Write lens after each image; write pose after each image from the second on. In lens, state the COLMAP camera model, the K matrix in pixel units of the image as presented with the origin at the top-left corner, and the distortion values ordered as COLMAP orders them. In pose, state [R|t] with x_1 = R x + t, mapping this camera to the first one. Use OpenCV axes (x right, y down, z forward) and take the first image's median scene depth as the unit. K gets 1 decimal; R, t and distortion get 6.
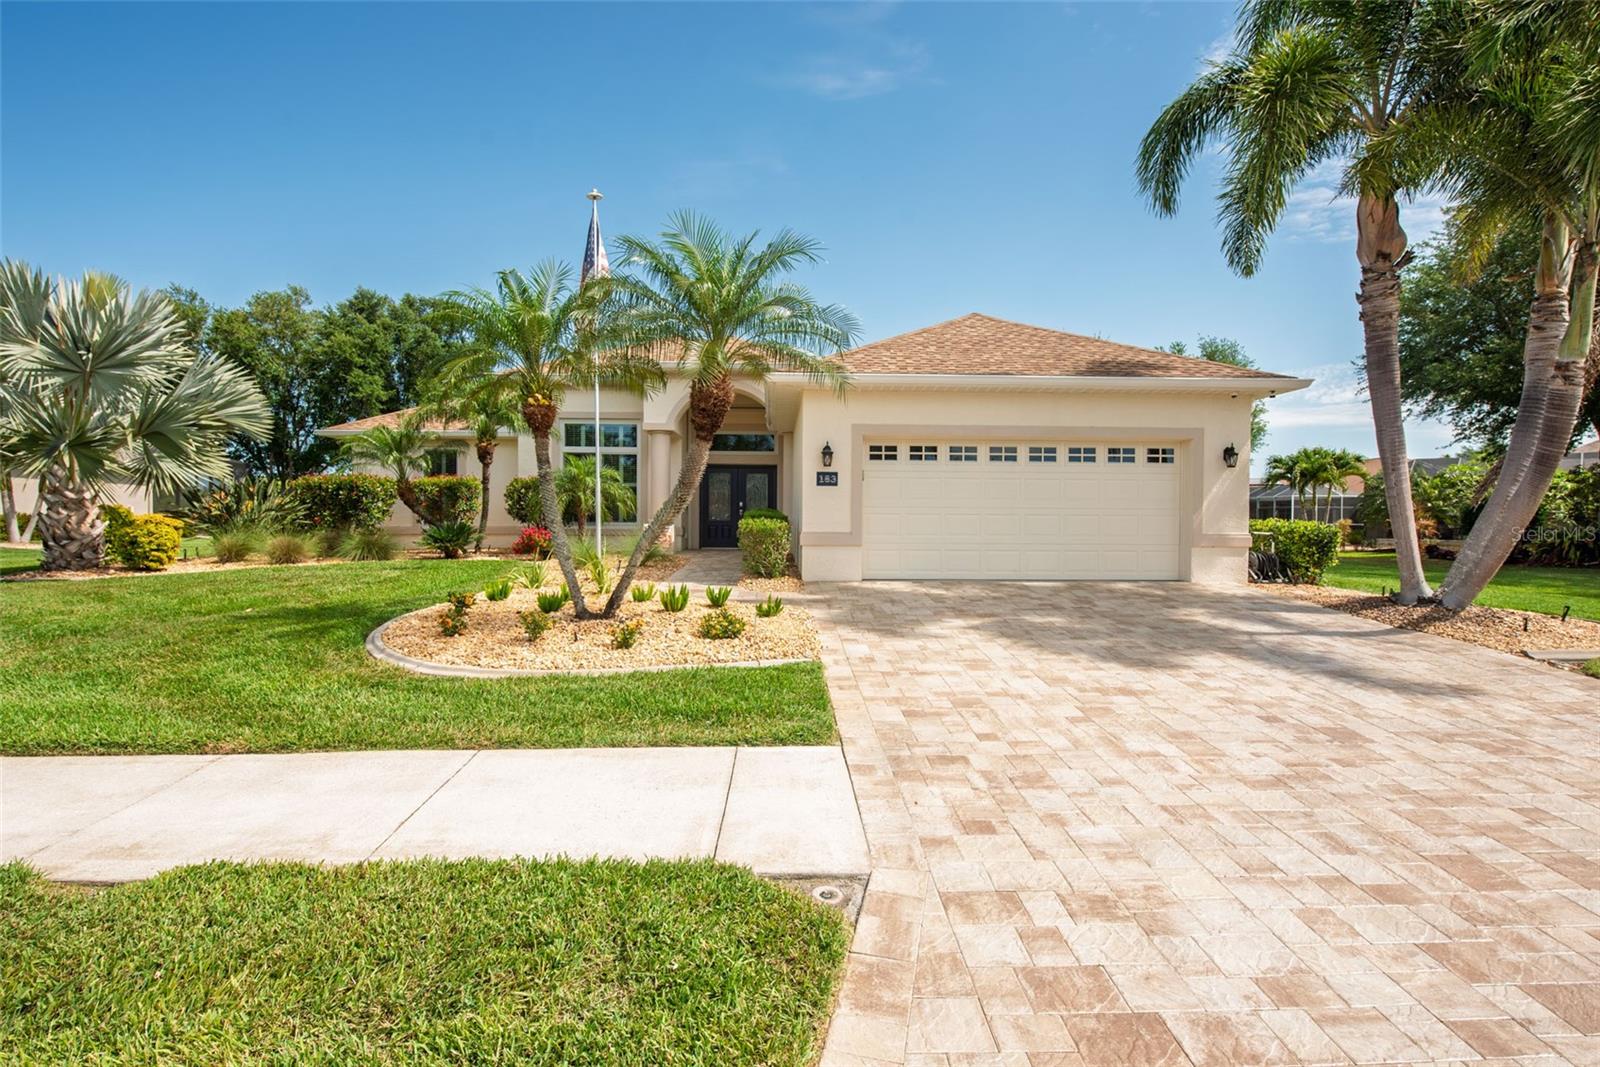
lens RADIAL K [[802.5, 0, 808.6], [0, 802.5, 531.9], [0, 0, 1]] dist [-0.006472, -0.004927]
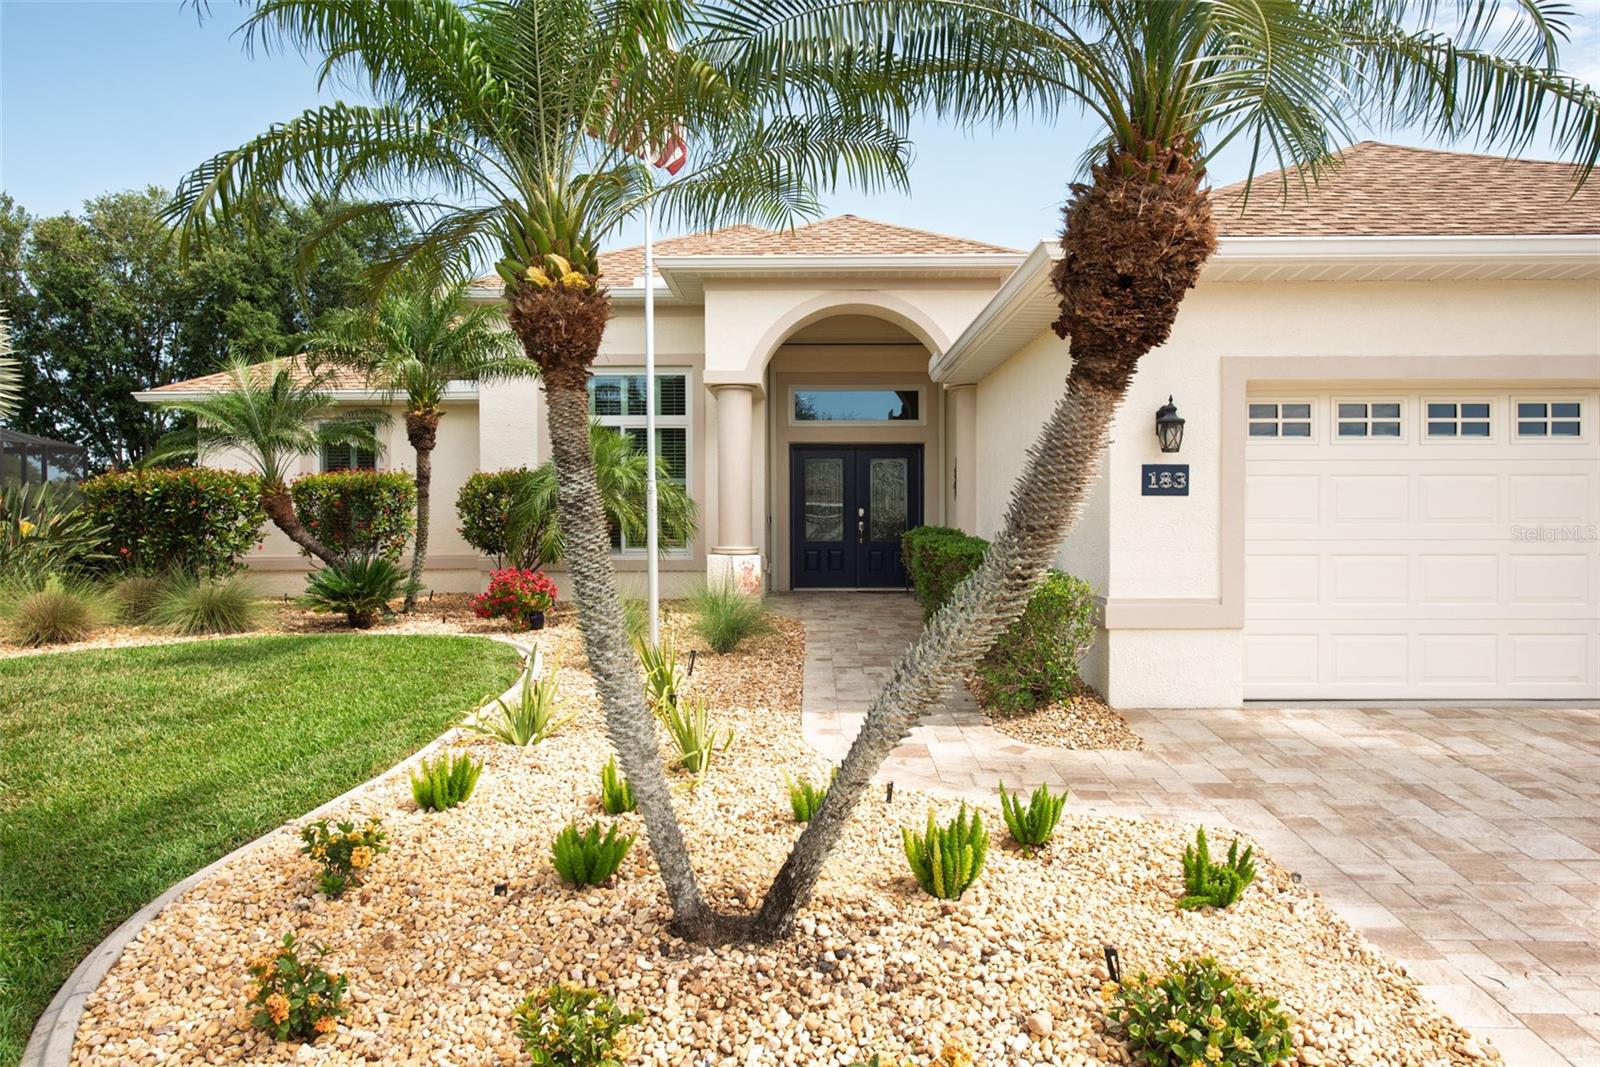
lens RADIAL K [[1078.4, 0, 794.2], [0, 1078.4, 521.5], [0, 0, 1]] dist [-0.002418, 0.003373]
pose [[0.998254, -0.006214, -0.058739, -0.138525], [0.005850, 0.999963, -0.006376, -0.037722], [0.058776, 0.006021, 0.998253, 0.363049]]
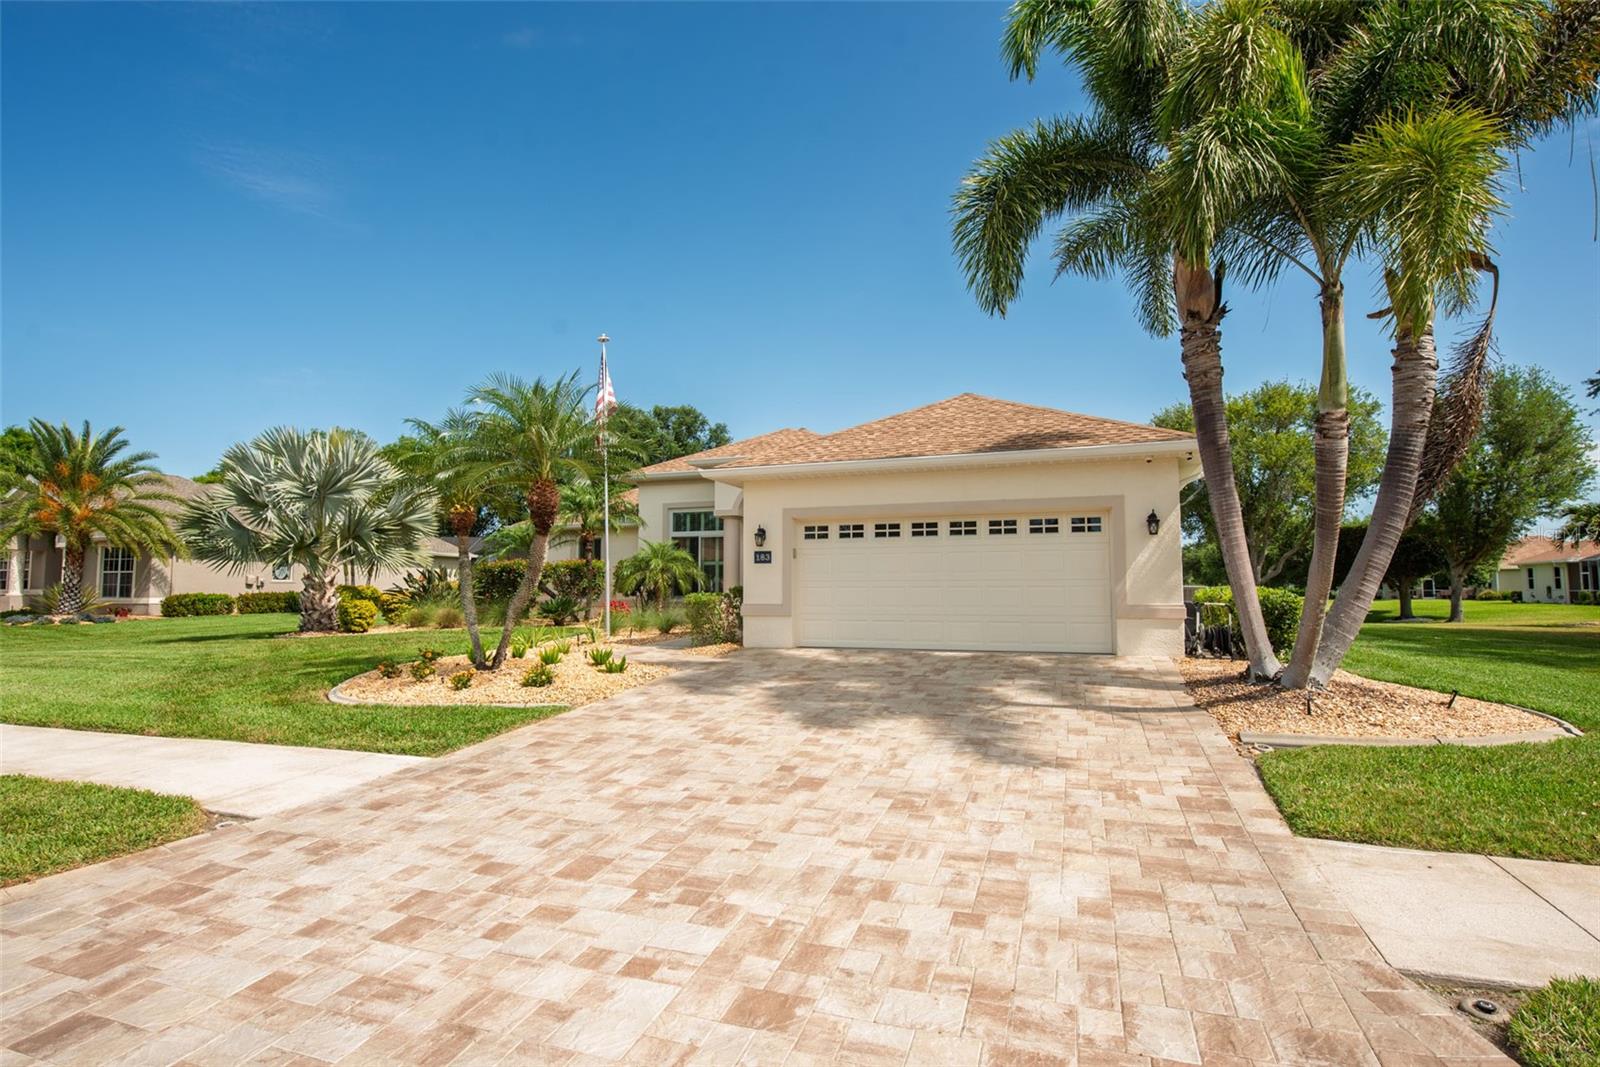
lens RADIAL K [[802.5, 0, 813.8], [0, 802.5, 538.9], [0, 0, 1]] dist [-0.006472, -0.004927]
pose [[0.928605, -0.032682, -0.369628, 0.479851], [0.002646, 0.996672, -0.081477, 0.000985], [0.371061, 0.074682, 0.925601, -0.030234]]
